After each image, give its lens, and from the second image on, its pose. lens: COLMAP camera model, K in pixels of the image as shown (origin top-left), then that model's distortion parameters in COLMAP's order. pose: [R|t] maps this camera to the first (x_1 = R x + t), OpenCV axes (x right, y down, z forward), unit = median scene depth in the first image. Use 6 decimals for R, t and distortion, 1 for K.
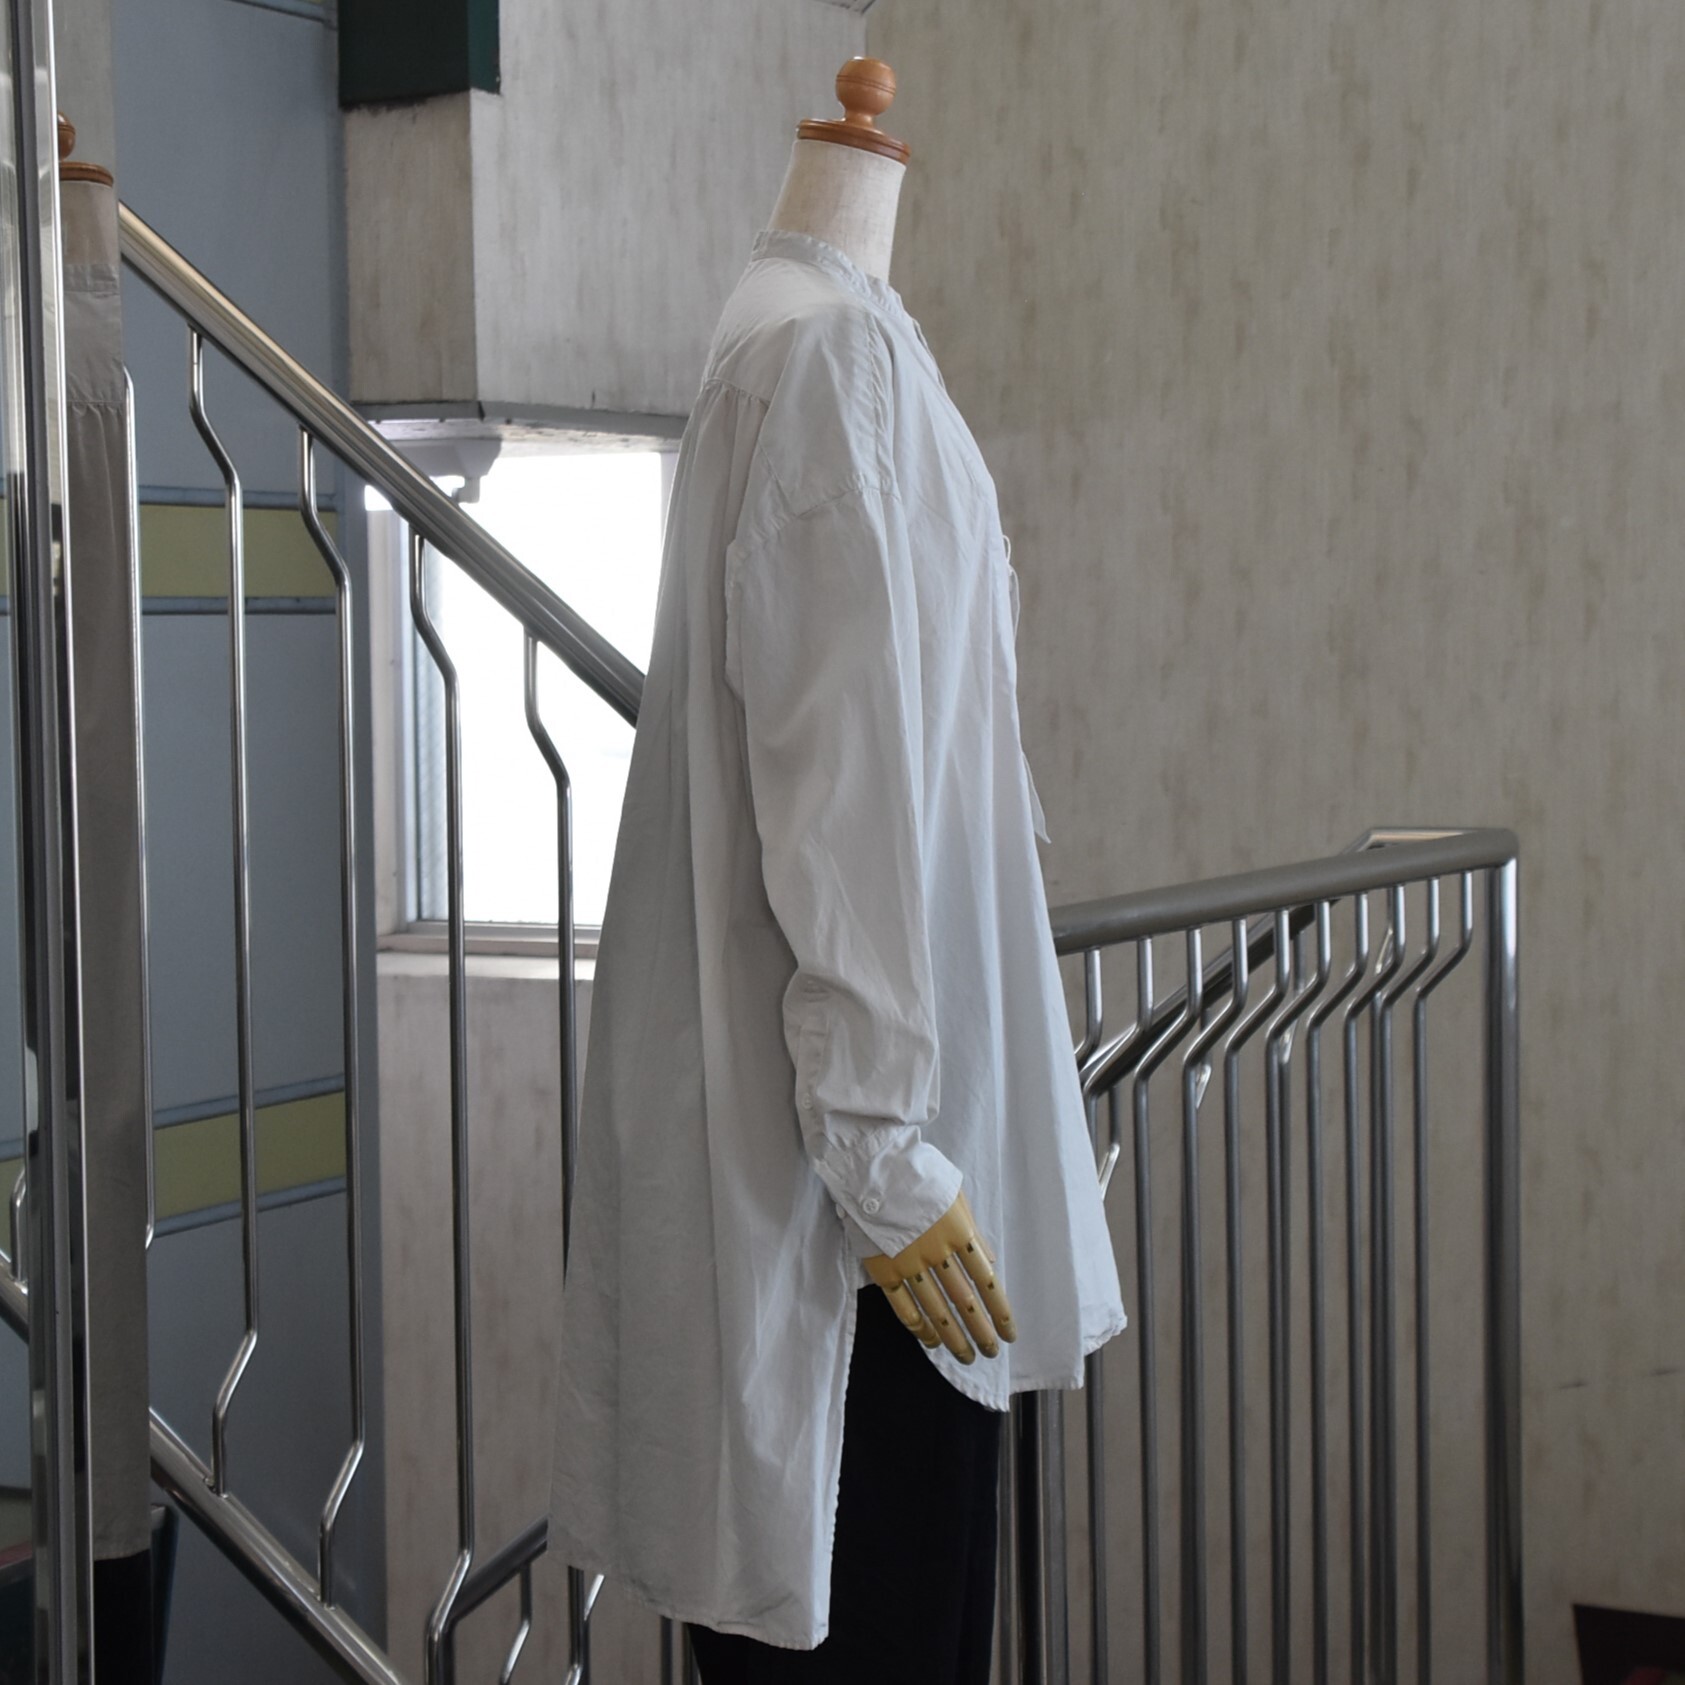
lens RADIAL K [[3811.4, 0, 942.7], [0, 3811.4, 855.7], [0, 0, 1]] dist [0.027364, 0.484520]
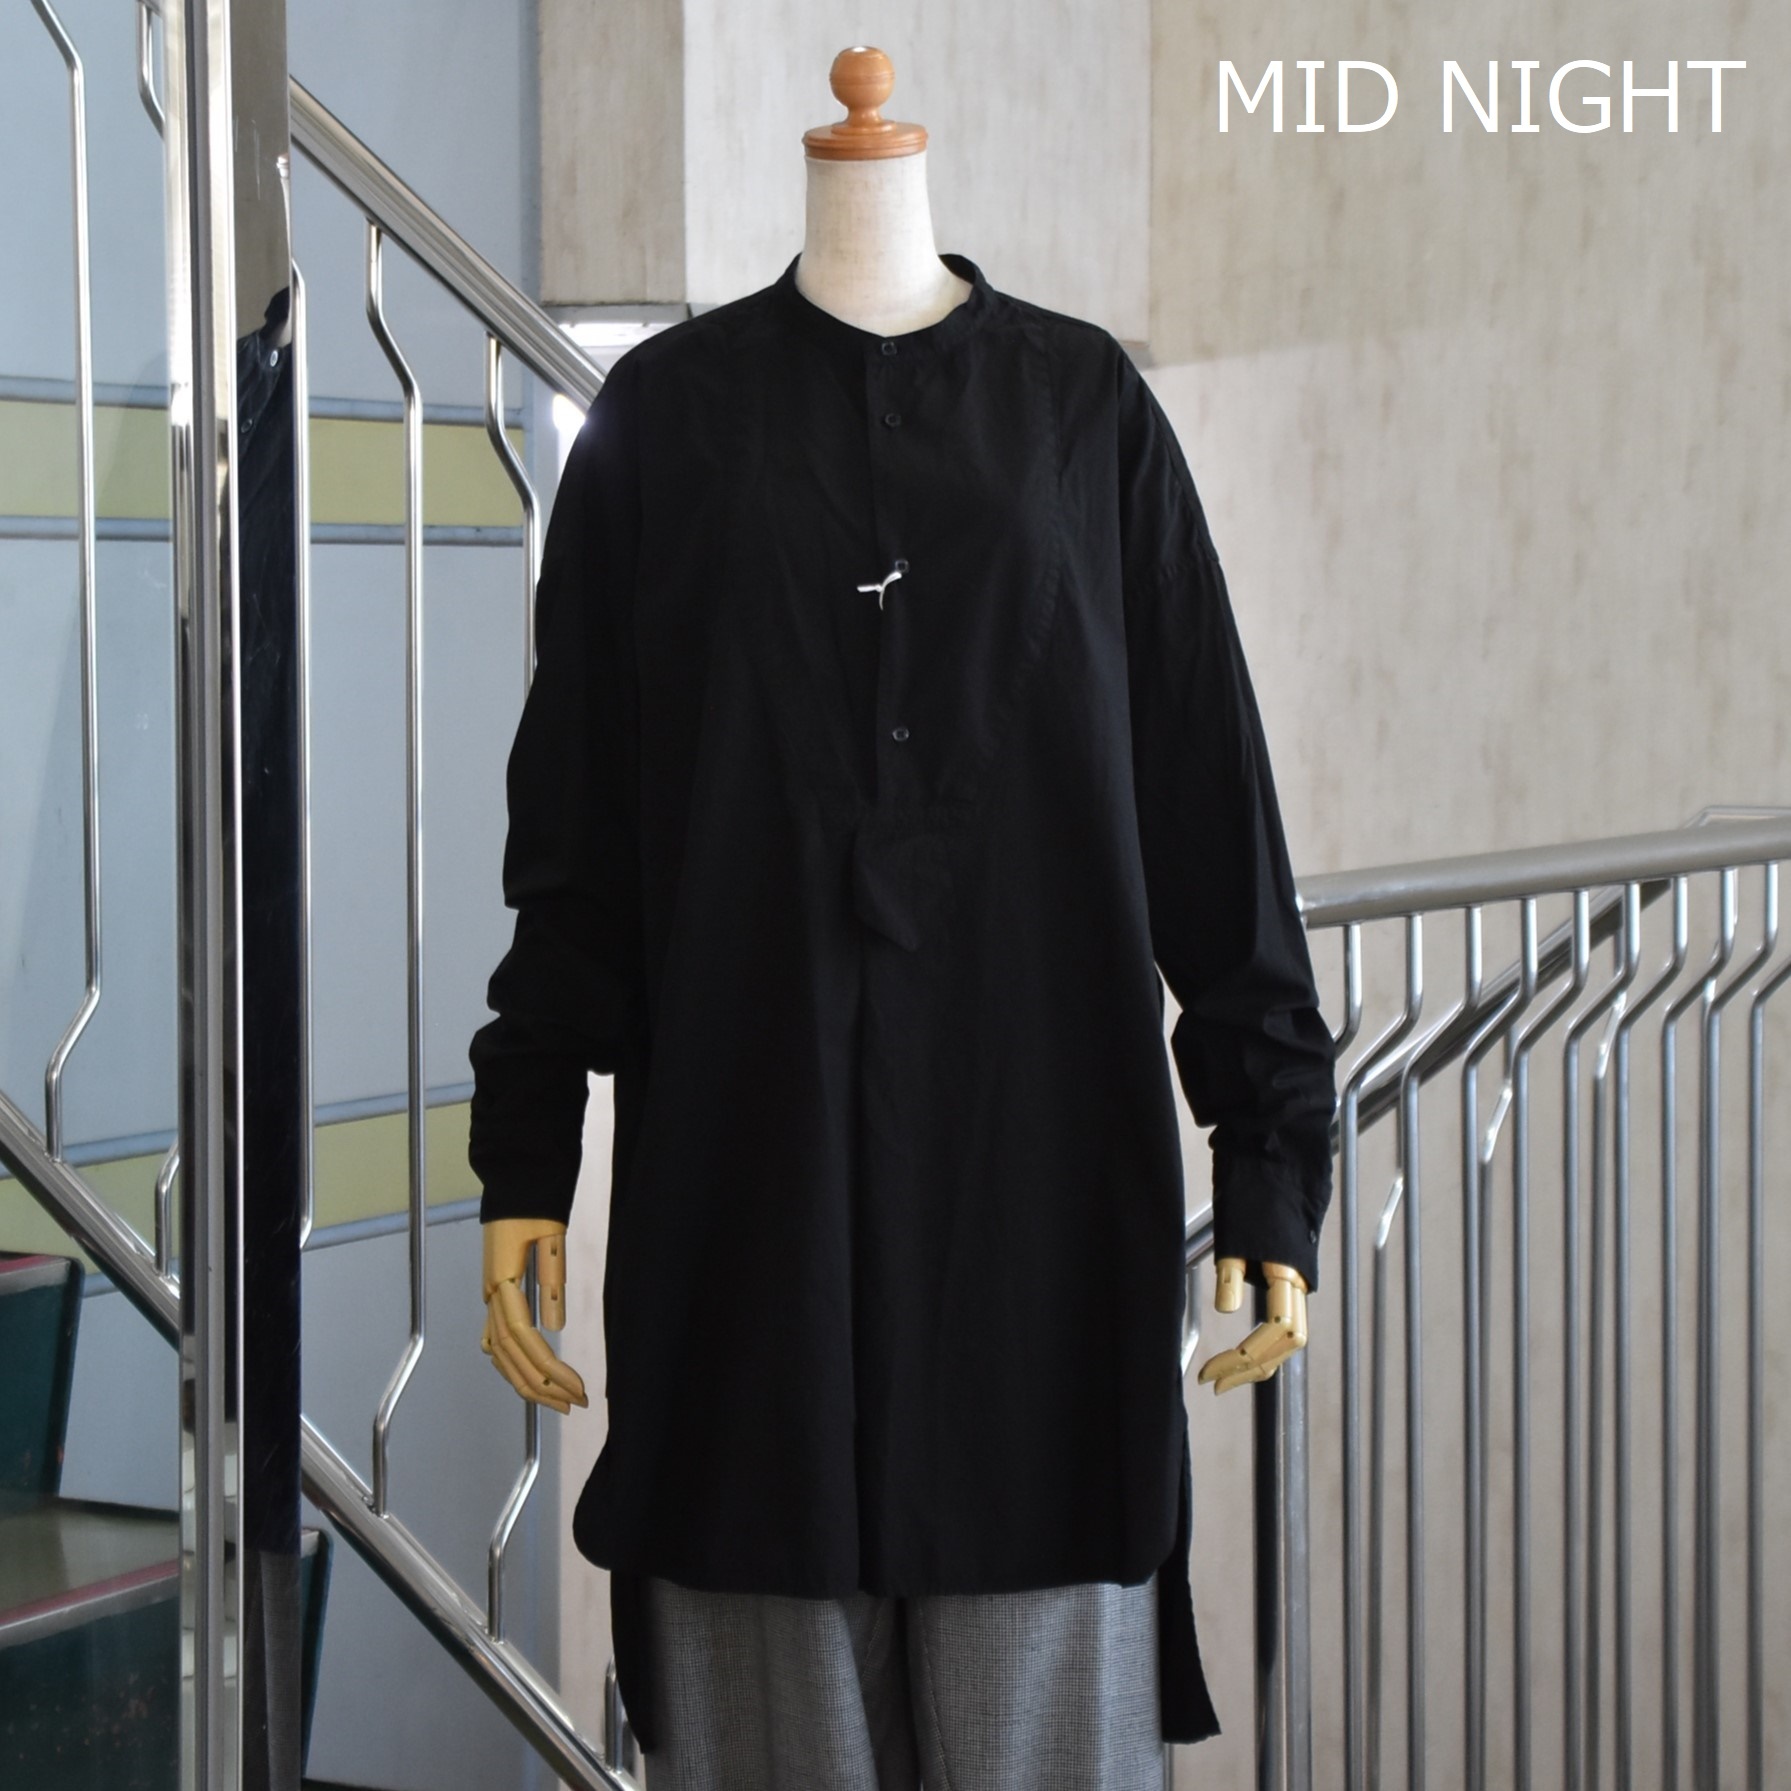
lens RADIAL K [[4866.5, 0, 895.5], [0, 4866.5, 895.5], [0, 0, 1]] dist [0.196651, 1.104047]
pose [[0.996772, 0.017610, -0.078331, 0.015334], [-0.017321, 0.999840, 0.004359, 0.010335], [0.078395, -0.002988, 0.996918, -0.107099]]
